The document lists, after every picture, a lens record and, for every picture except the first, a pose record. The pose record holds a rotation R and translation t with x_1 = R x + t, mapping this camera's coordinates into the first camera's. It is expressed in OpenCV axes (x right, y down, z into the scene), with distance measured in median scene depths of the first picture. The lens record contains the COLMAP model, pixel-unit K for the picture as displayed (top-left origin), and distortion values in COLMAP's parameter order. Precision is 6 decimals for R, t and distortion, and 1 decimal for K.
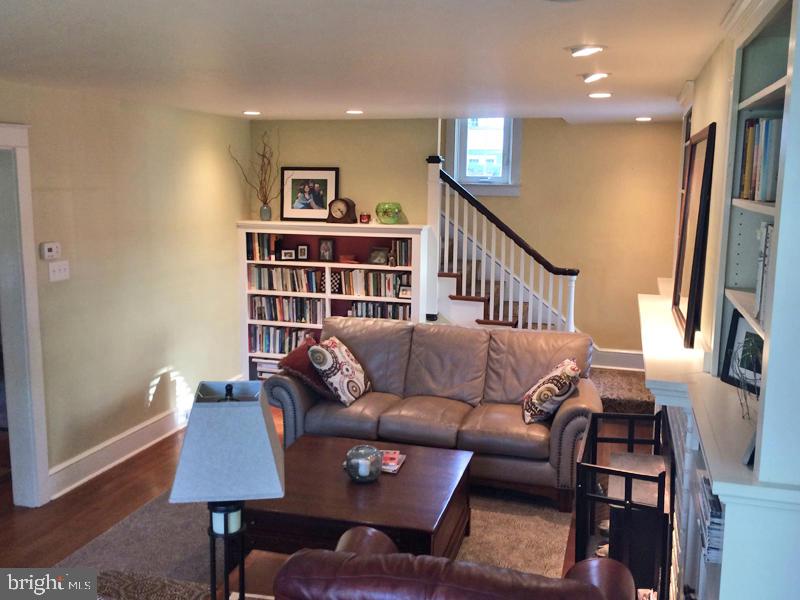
lens RADIAL K [[784.6, 0, 402.3], [0, 784.6, 301.1], [0, 0, 1]] dist [0.050592, 0.000000]
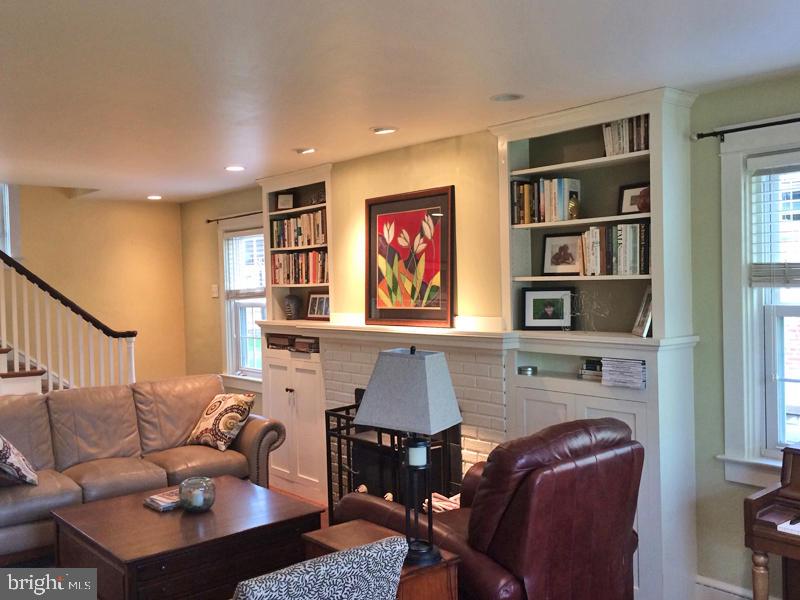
lens RADIAL K [[784.6, 0, 399.5], [0, 784.6, 299.9], [0, 0, 1]] dist [0.050592, 0.000000]
pose [[0.565505, -0.046419, 0.823438, -0.547667], [0.159673, 0.985687, -0.054092, 0.040519], [-0.809141, 0.162070, 0.564822, 0.122484]]
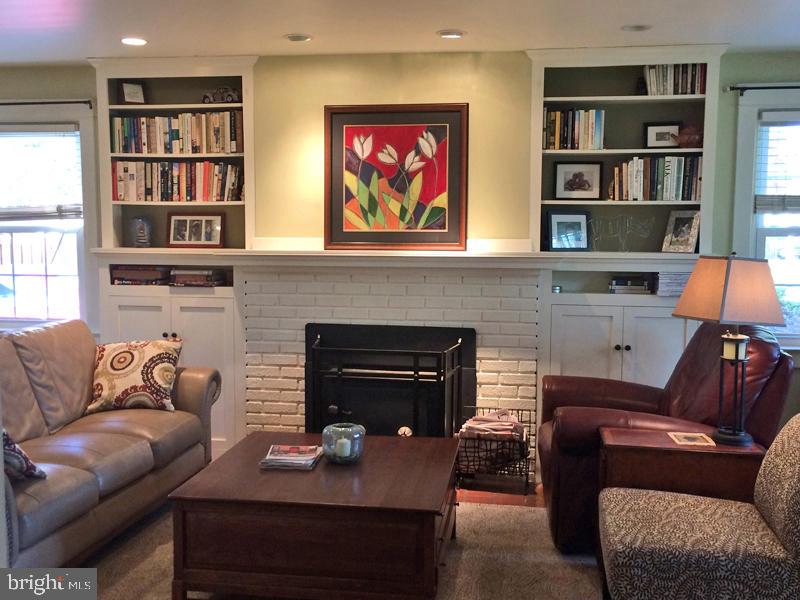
lens RADIAL K [[851.0, 0, 402.2], [0, 851.0, 301.2], [0, 0, 1]] dist [0.049575, 0.000000]
pose [[-0.124890, -0.103267, 0.986782, -0.710739], [0.148543, 0.981413, 0.121505, -0.036082], [-0.980988, 0.161755, -0.107229, 0.753789]]
